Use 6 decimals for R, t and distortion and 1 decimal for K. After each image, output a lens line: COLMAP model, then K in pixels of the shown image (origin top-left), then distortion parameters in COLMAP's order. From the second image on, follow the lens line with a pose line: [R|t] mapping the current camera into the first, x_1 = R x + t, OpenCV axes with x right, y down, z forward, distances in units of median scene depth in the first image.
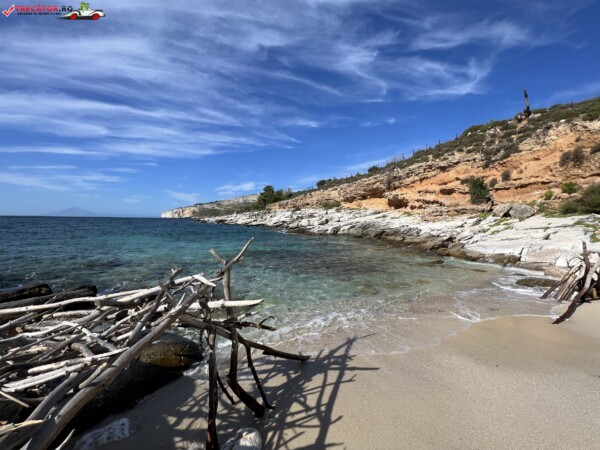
lens RADIAL K [[243.6, 0, 300.9], [0, 243.6, 231.5], [0, 0, 1]] dist [0.002973, 0.000852]
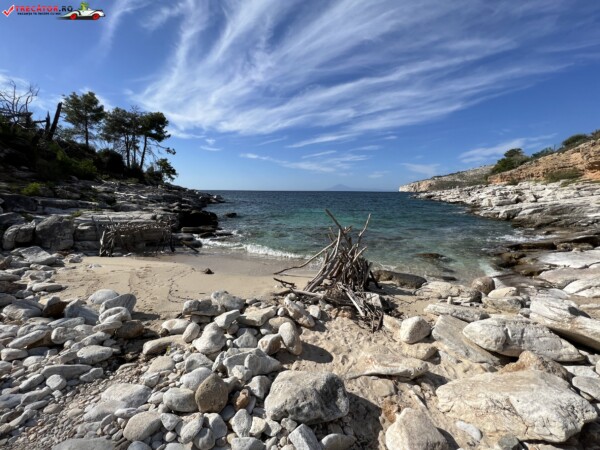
lens RADIAL K [[243.6, 0, 297.1], [0, 243.6, 227.8], [0, 0, 1]] dist [0.002973, 0.000852]
pose [[0.604133, 0.115039, -0.788536, -0.353787], [-0.043341, 0.992804, 0.111634, -0.142624], [0.795704, -0.033266, 0.604772, 1.954267]]
